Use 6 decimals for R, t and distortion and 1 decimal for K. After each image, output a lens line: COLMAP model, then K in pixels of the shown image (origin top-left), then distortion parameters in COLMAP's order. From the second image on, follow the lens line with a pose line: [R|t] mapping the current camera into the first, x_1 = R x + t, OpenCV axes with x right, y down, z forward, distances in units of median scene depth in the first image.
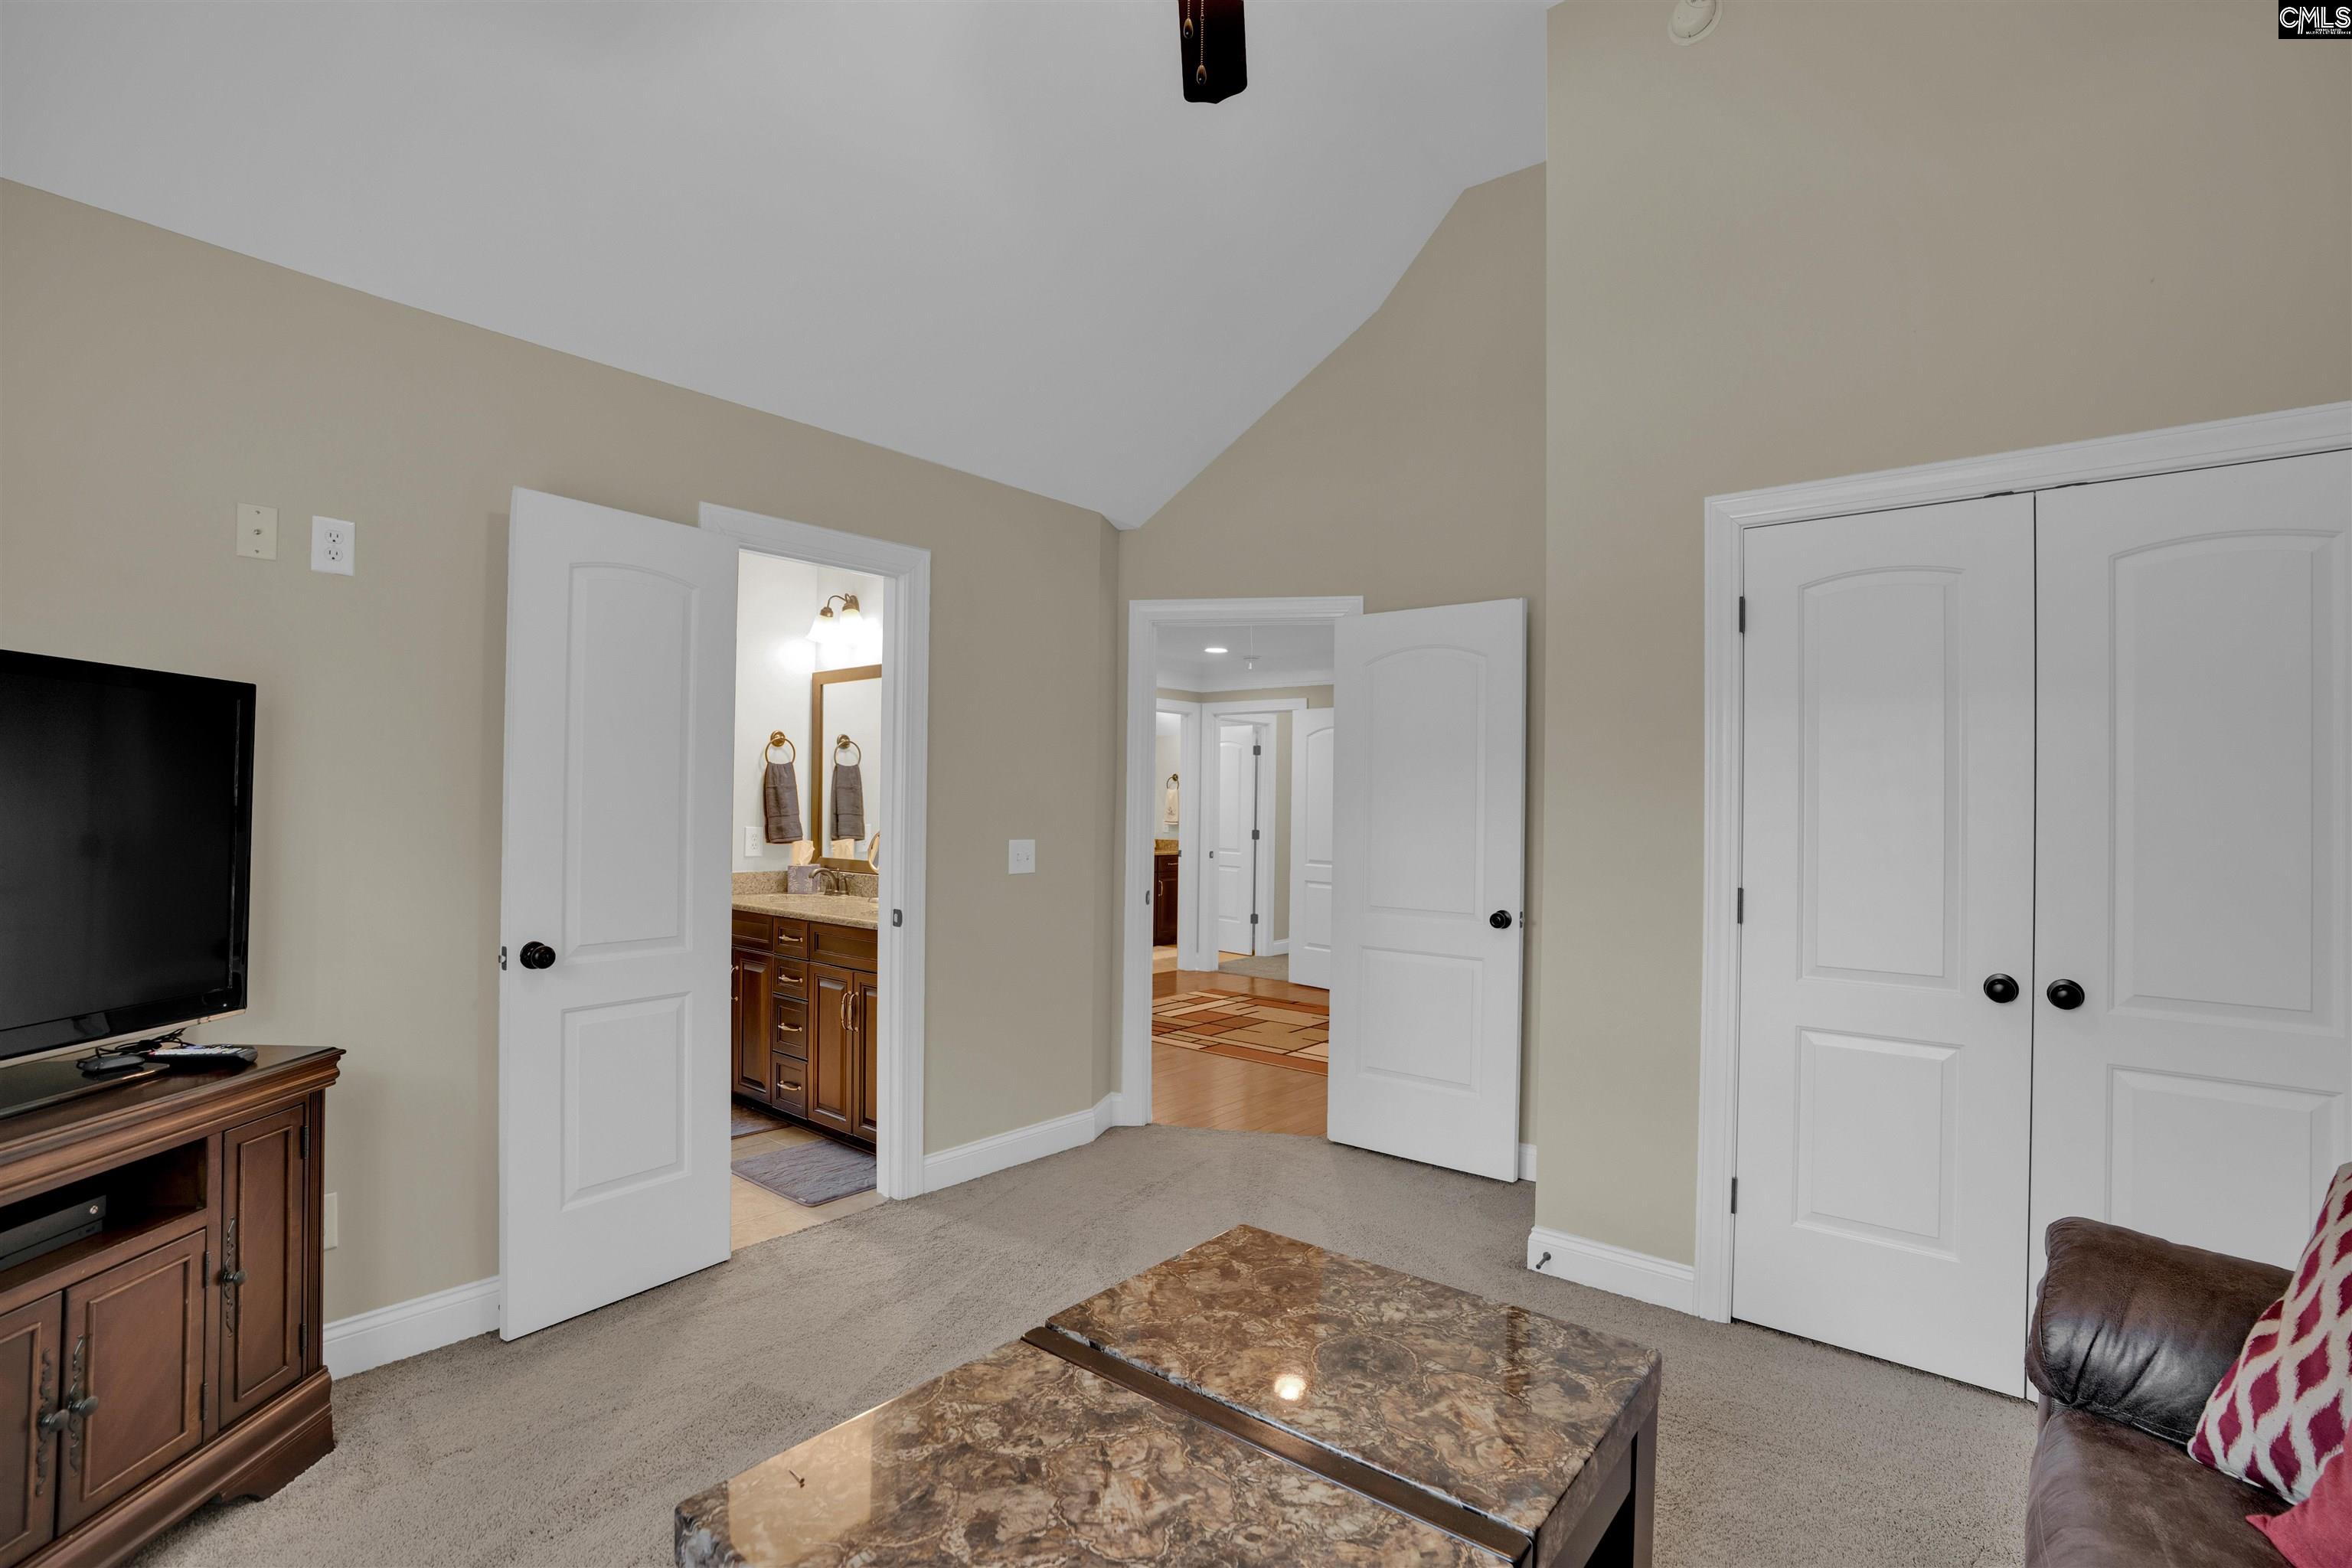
lens RADIAL K [[1085.7, 0, 1181.9], [0, 1085.7, 780.1], [0, 0, 1]] dist [-0.059323, 0.021577]
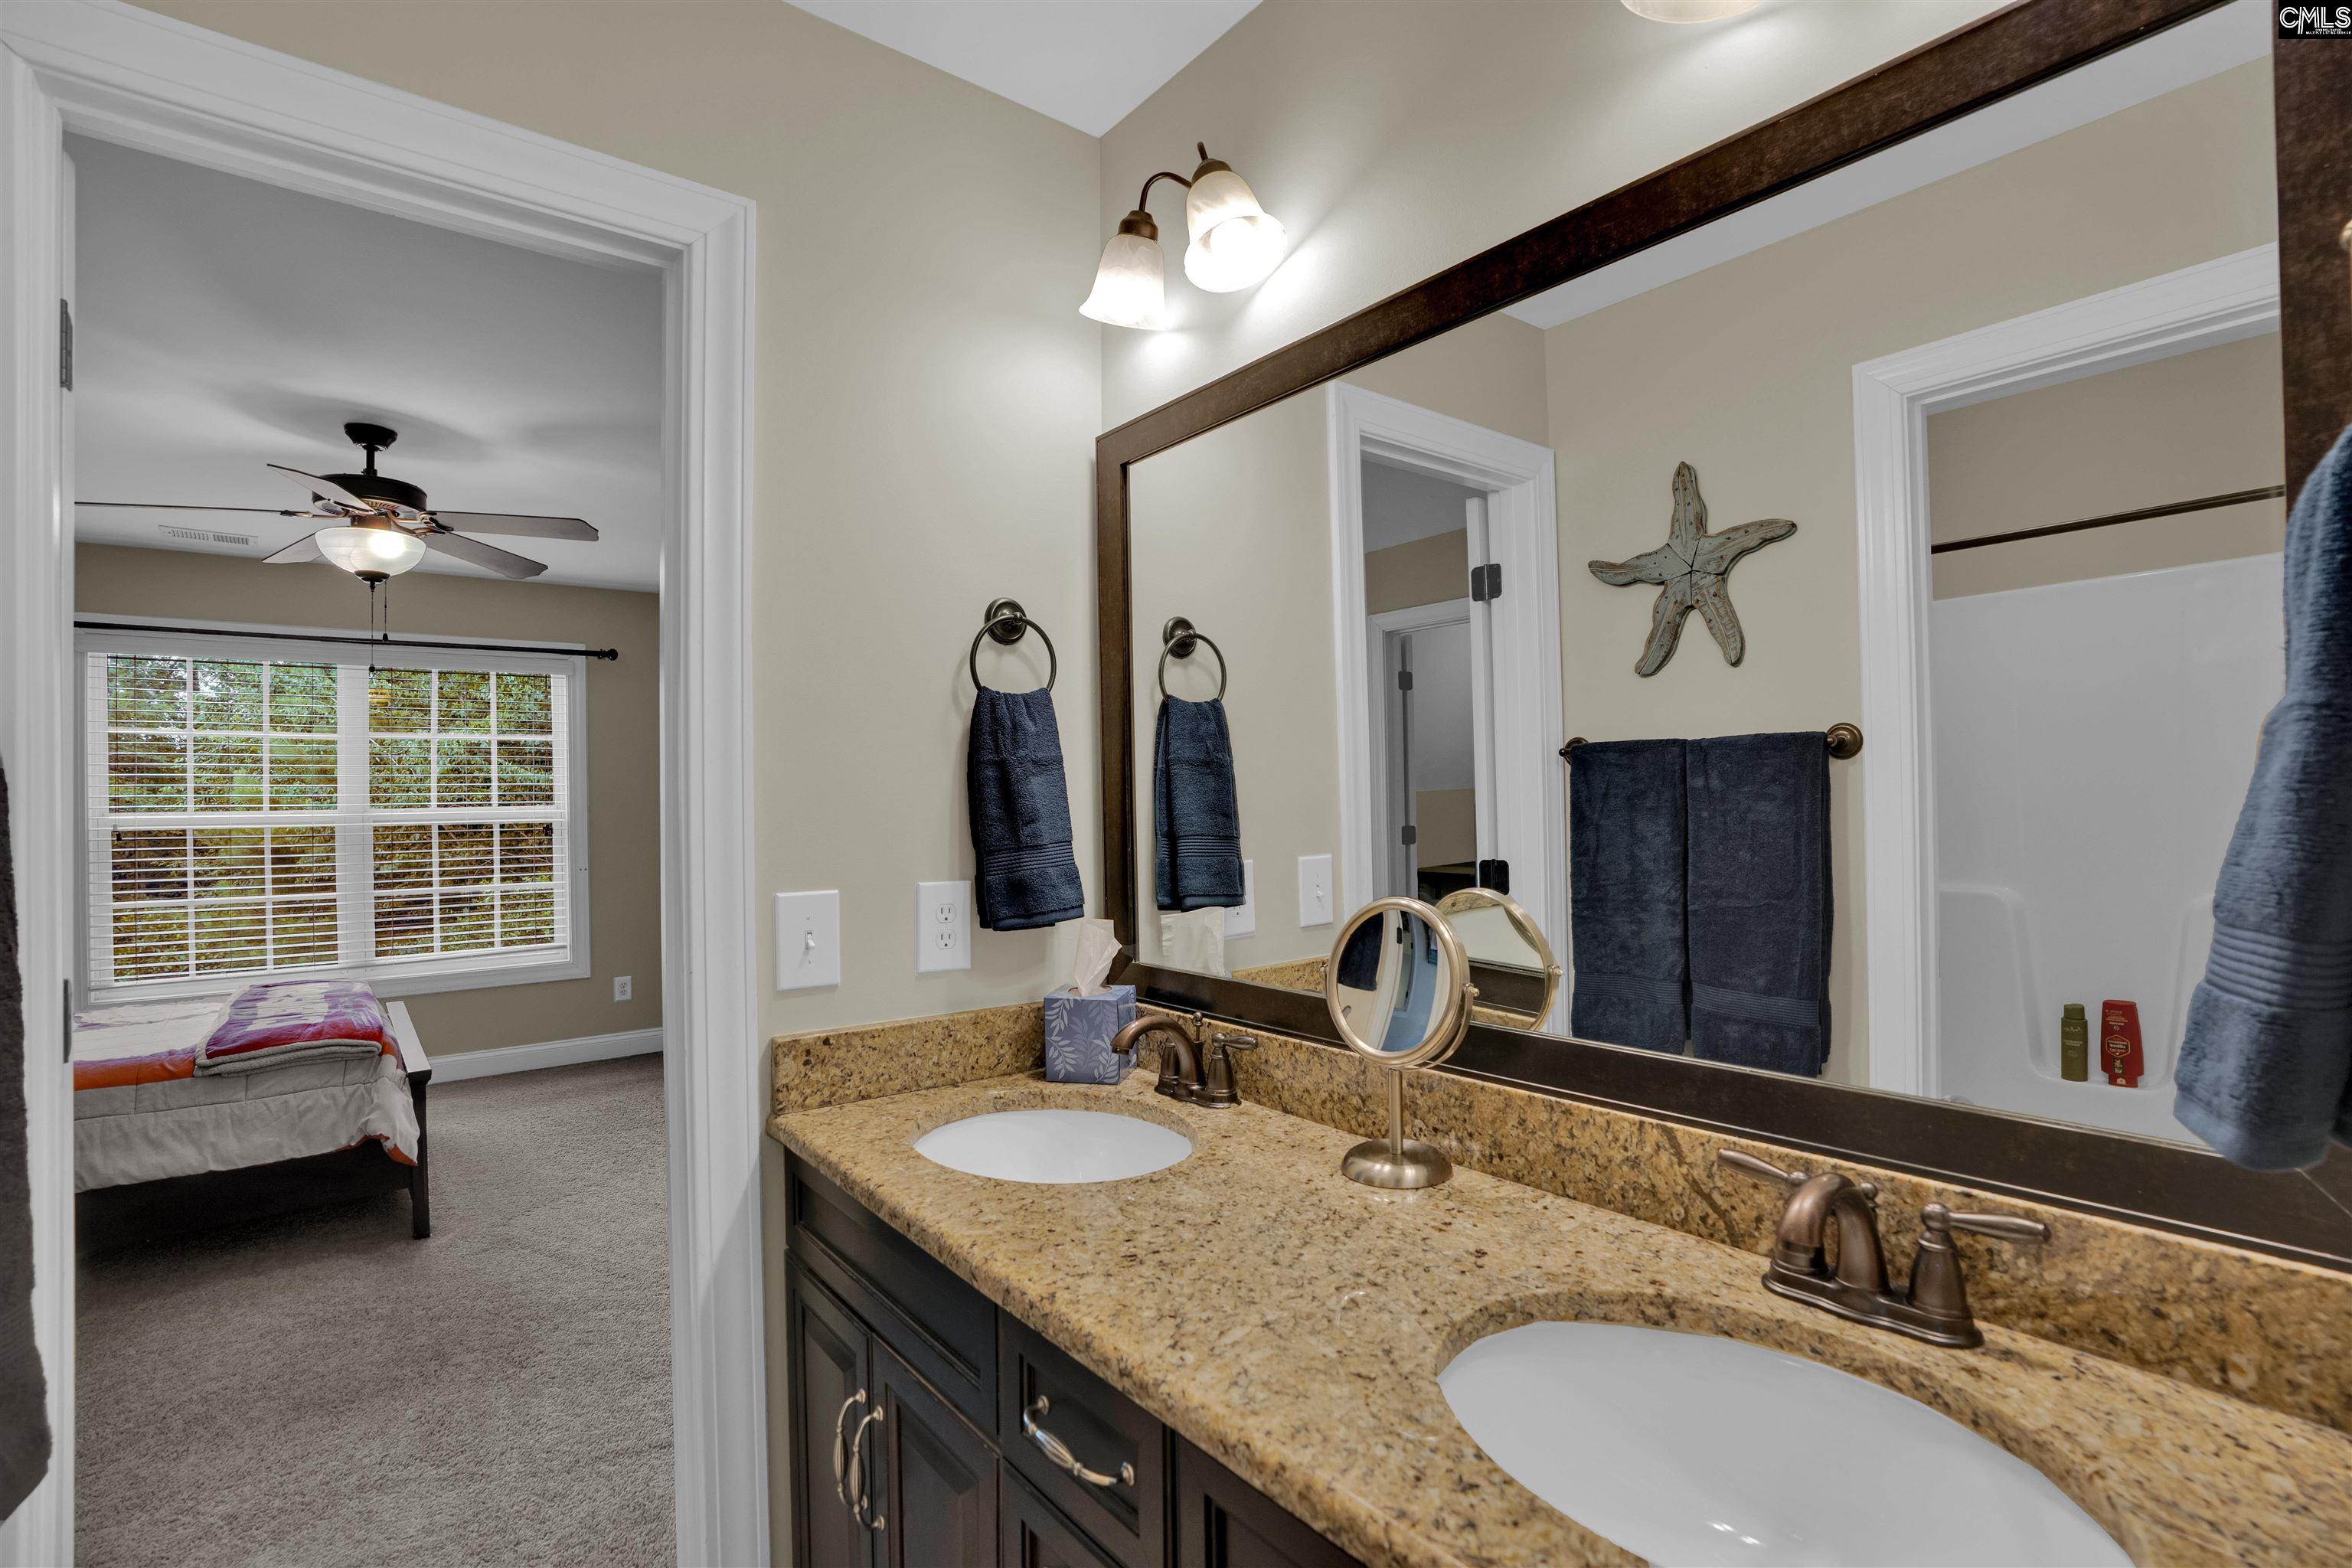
lens RADIAL K [[1085.7, 0, 1169.9], [0, 1085.7, 779.6], [0, 0, 1]] dist [-0.059323, 0.021577]
pose [[0.976547, -0.025584, -0.213779, -0.250297], [0.025351, 0.999671, -0.003834, 0.014411], [0.213807, -0.001675, 0.976875, 0.670192]]
